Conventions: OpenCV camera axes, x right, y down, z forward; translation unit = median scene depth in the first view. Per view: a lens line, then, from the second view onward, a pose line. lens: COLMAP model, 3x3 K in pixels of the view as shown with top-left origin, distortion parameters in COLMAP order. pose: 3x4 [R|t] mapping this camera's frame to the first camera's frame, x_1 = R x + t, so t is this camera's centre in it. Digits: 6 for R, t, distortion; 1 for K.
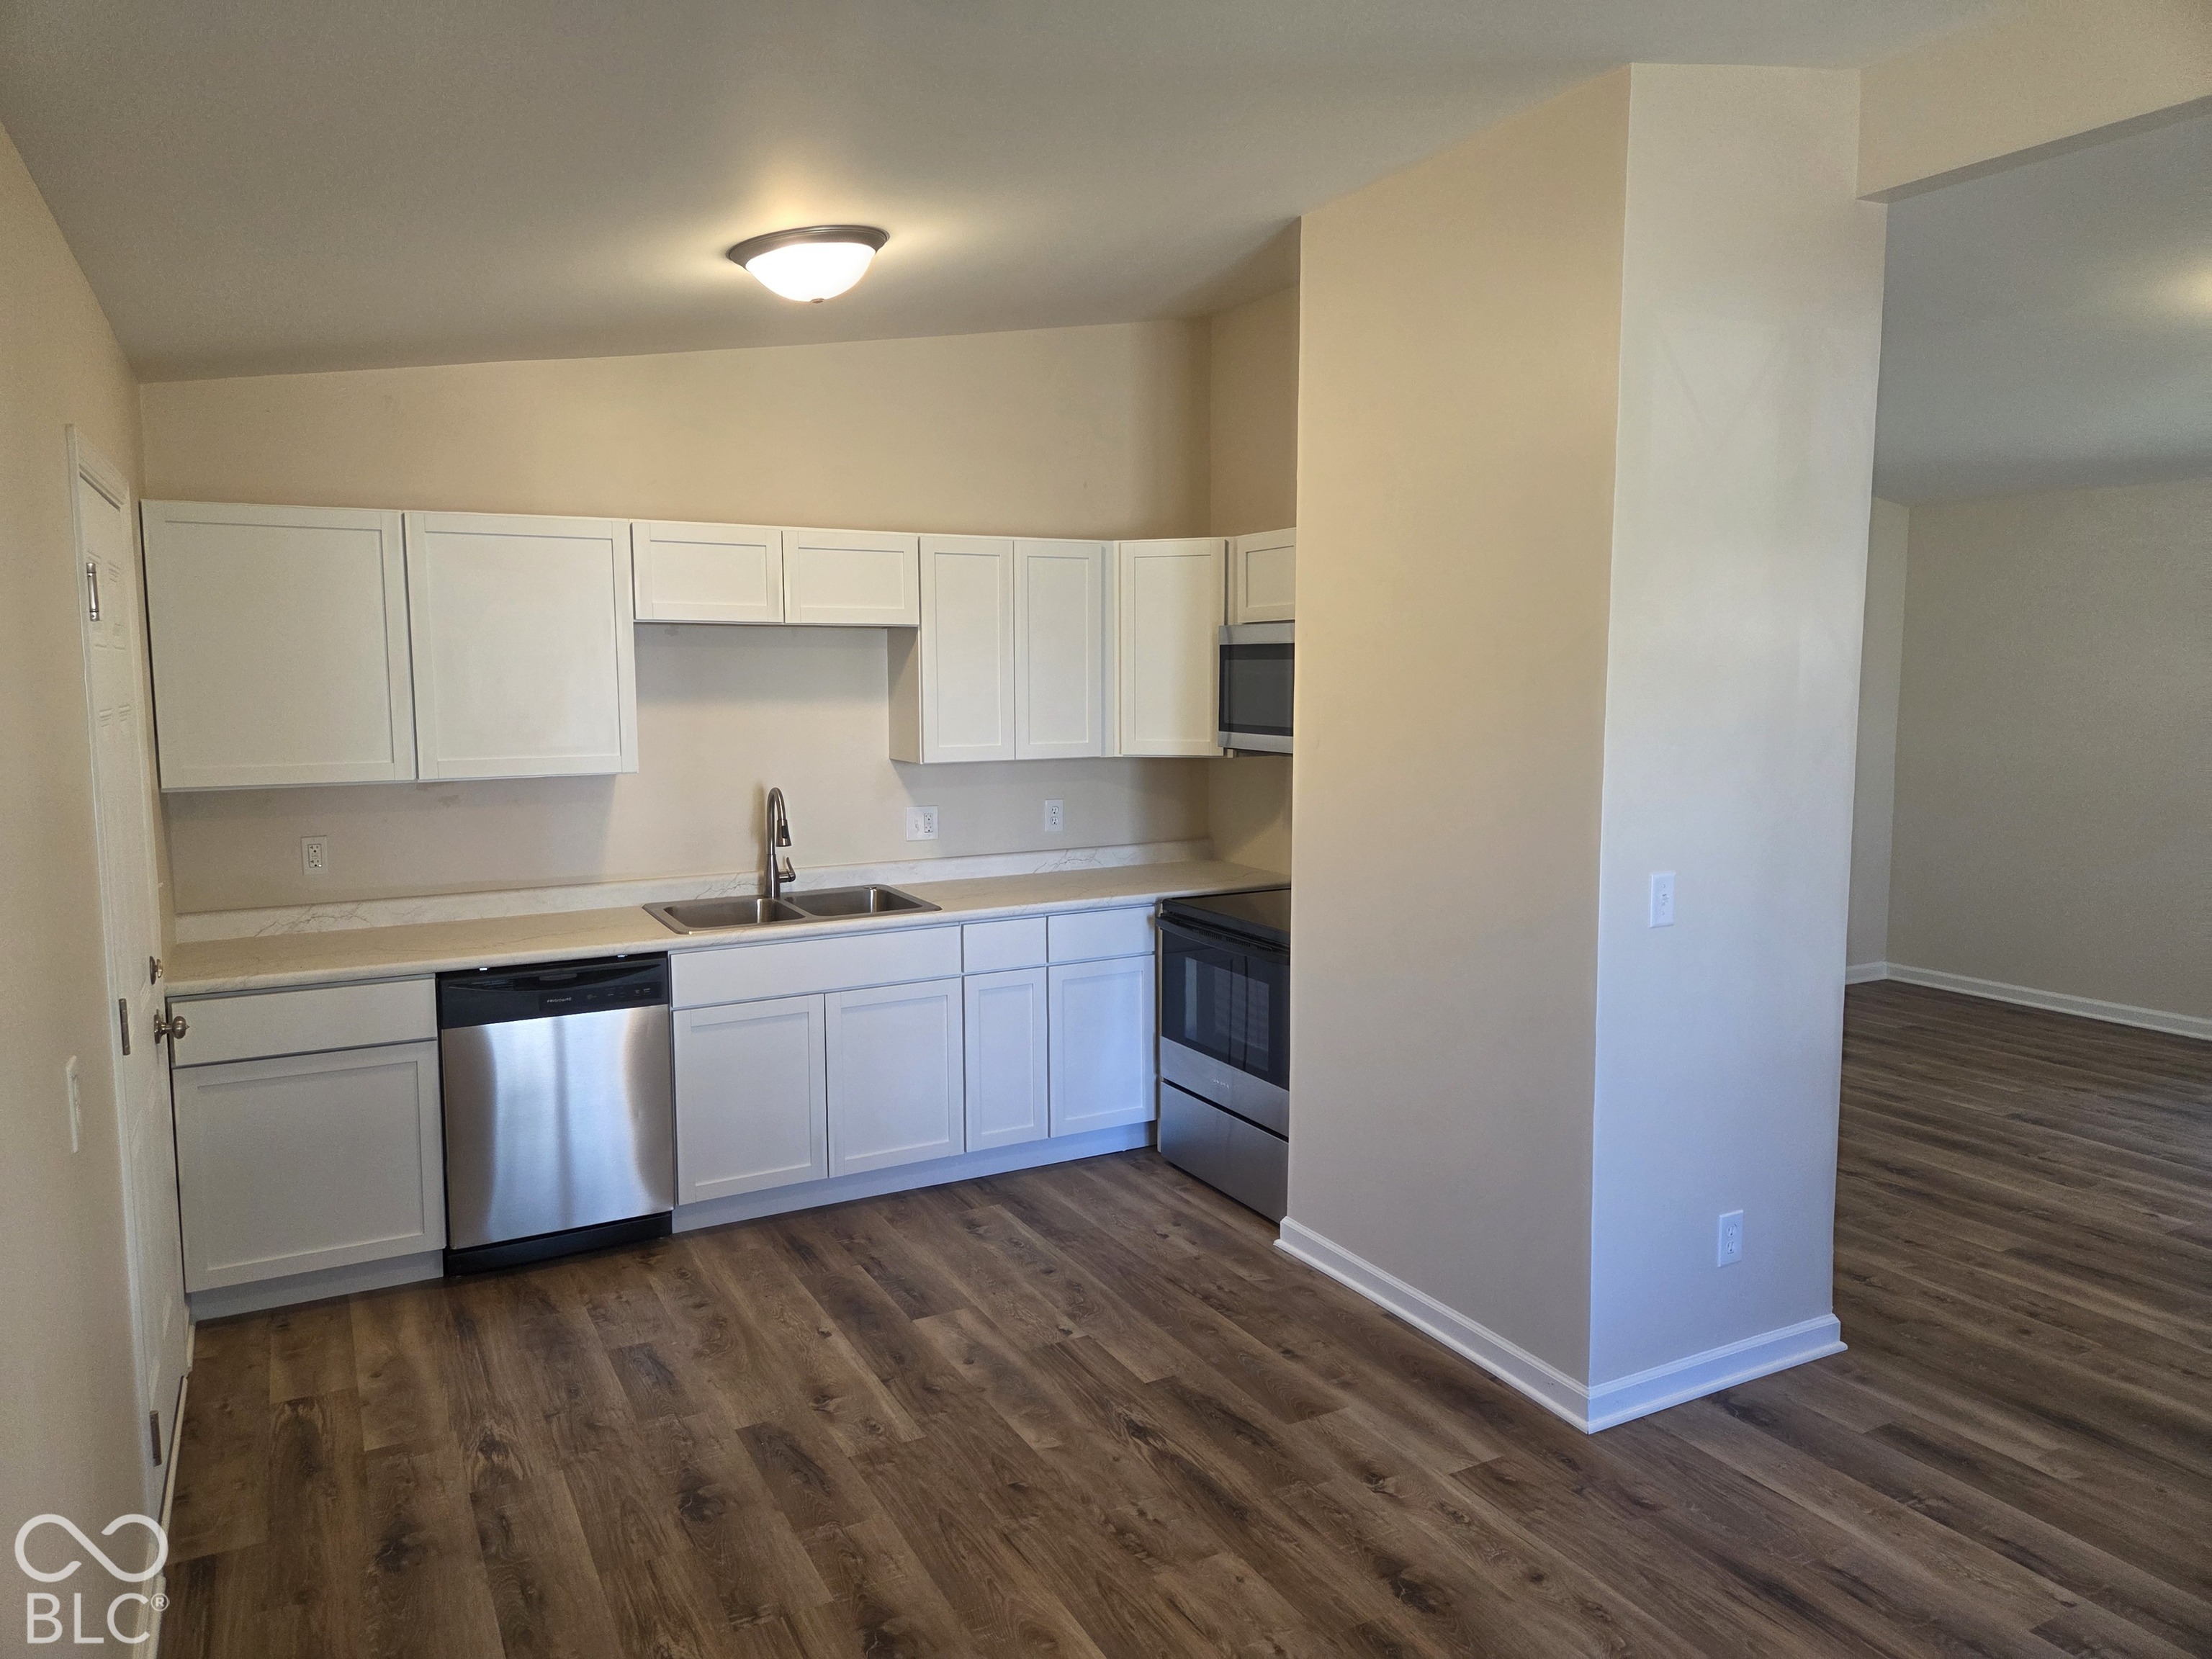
lens RADIAL K [[1313.5, 0, 1076.4], [0, 1313.5, 828.5], [0, 0, 1]] dist [0.080351, -0.060397]
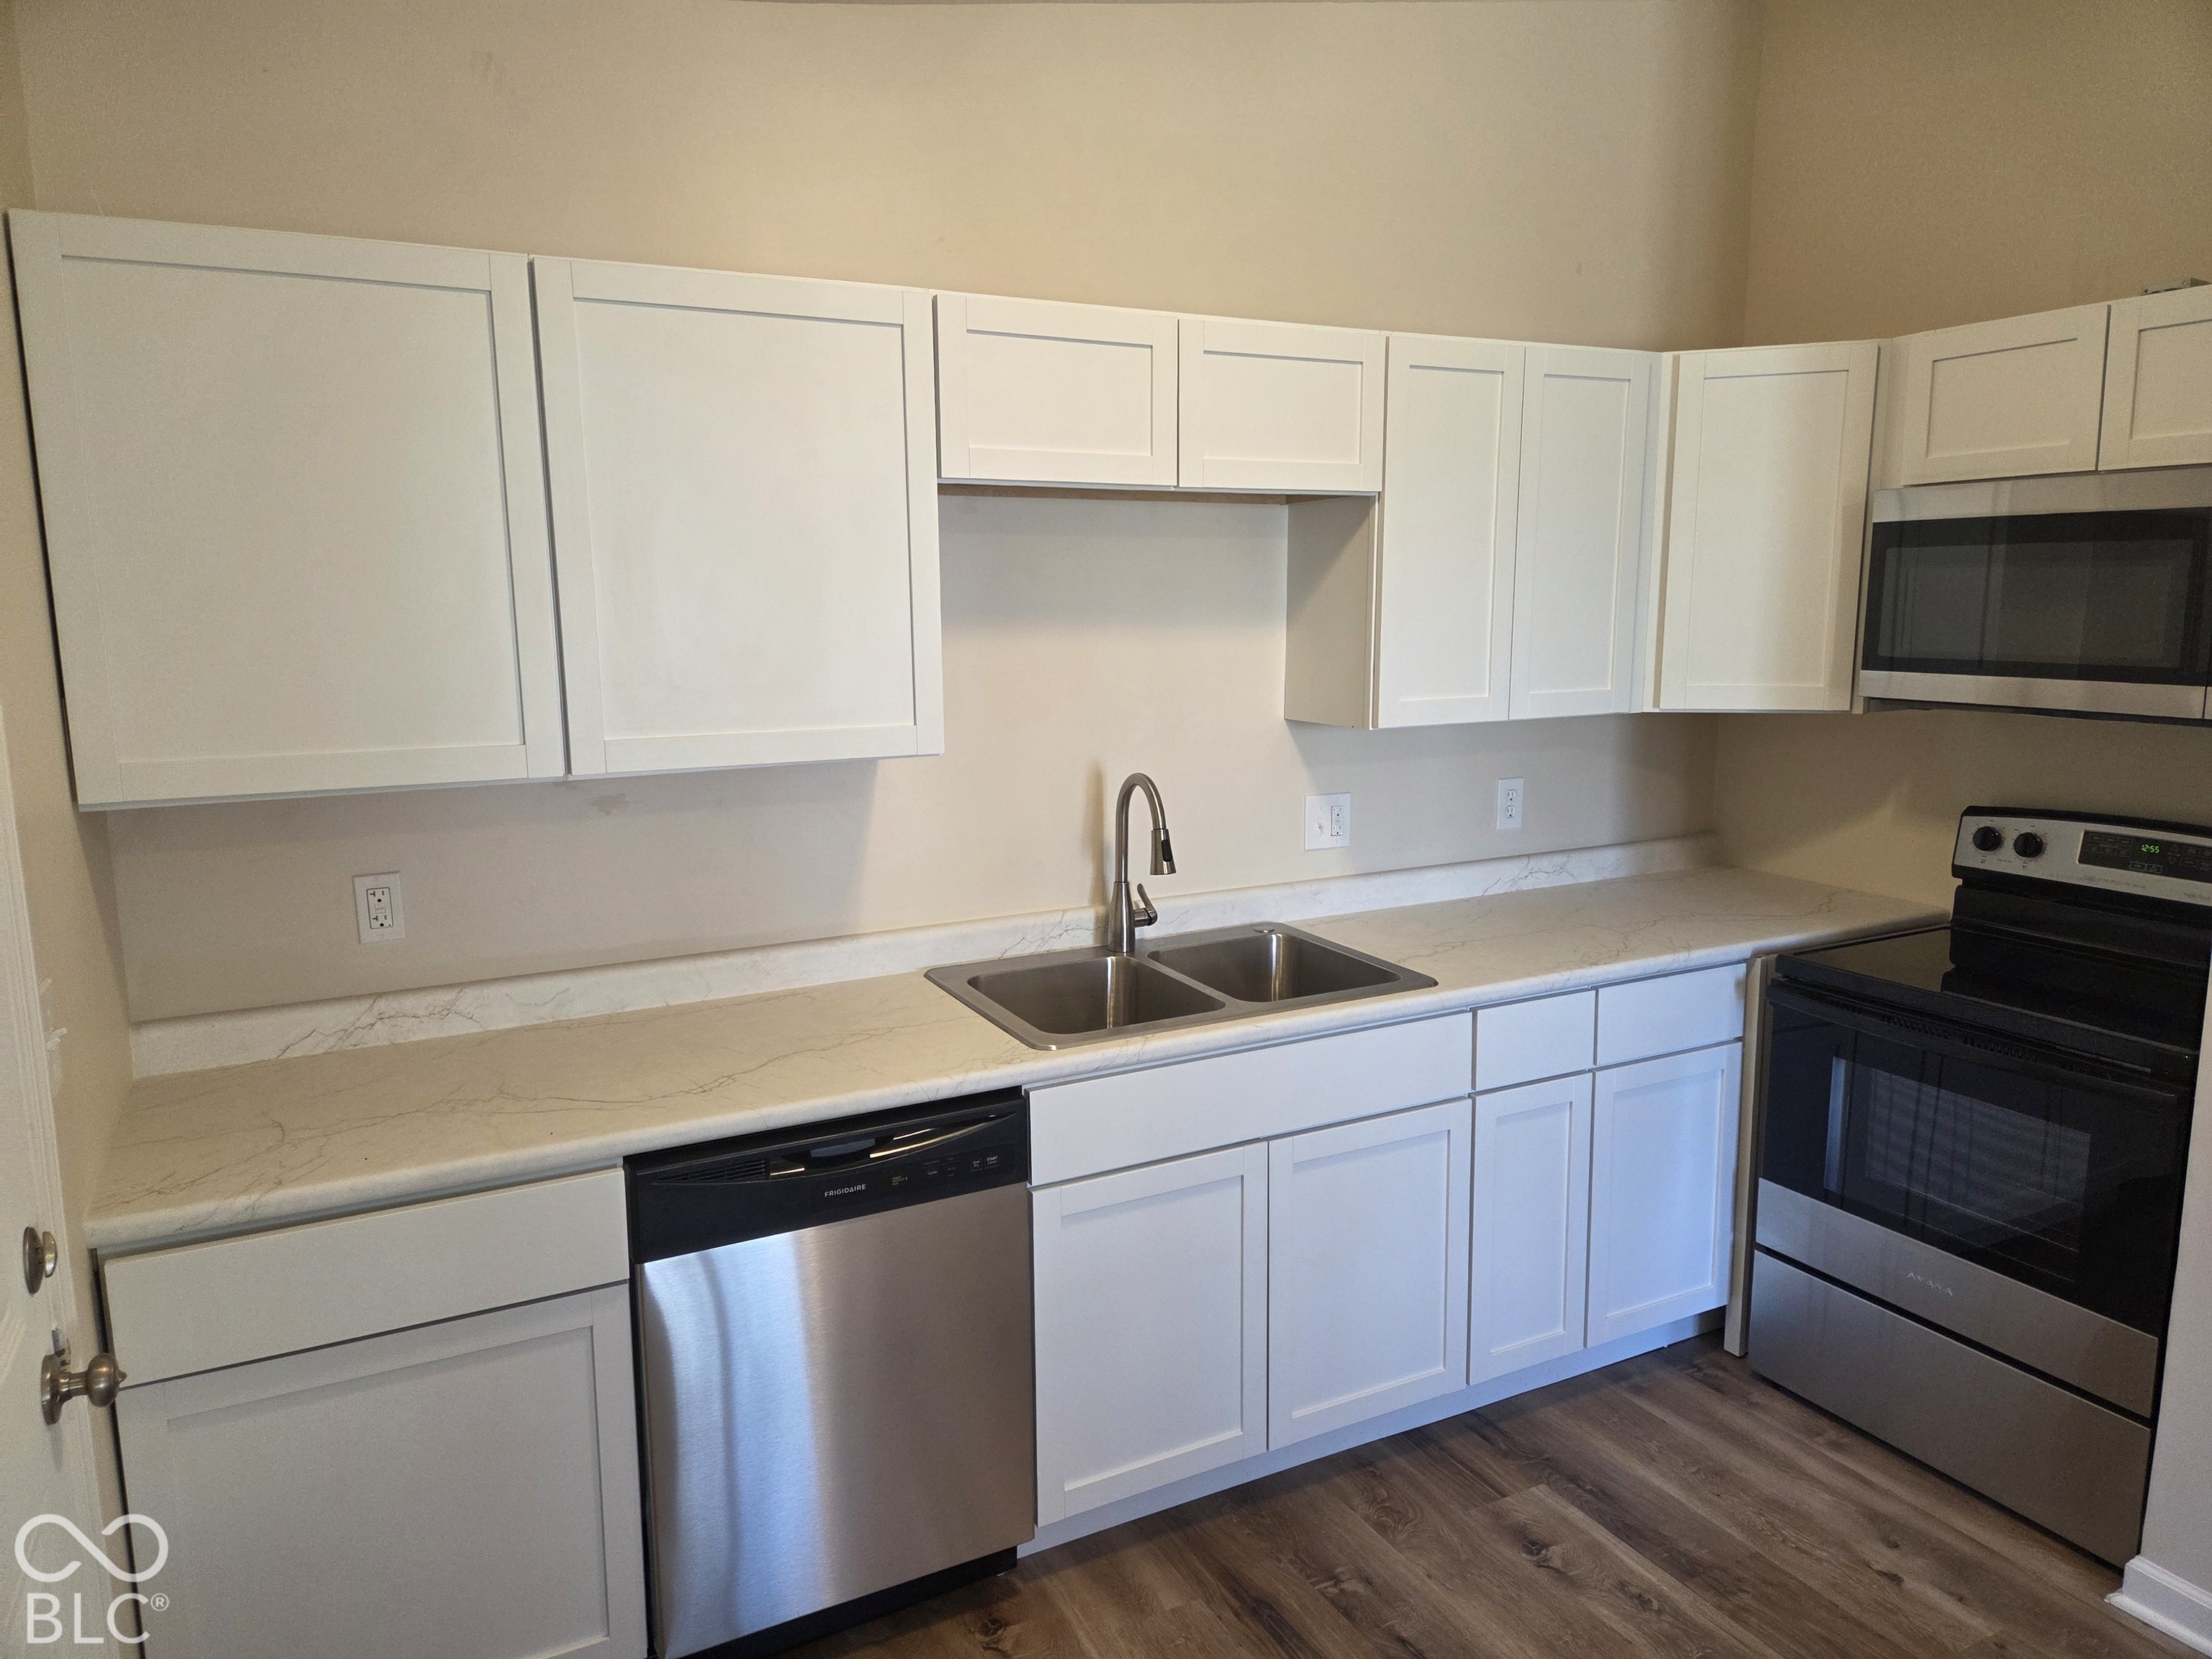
lens RADIAL K [[1313.3, 0, 1106.0], [0, 1313.3, 829.5], [0, 0, 1]] dist [0.077493, -0.056716]
pose [[0.999995, -0.003305, 0.000072, -0.248319], [0.003296, 0.998441, 0.055726, -0.039319], [-0.000256, -0.055726, 0.998446, 0.416153]]
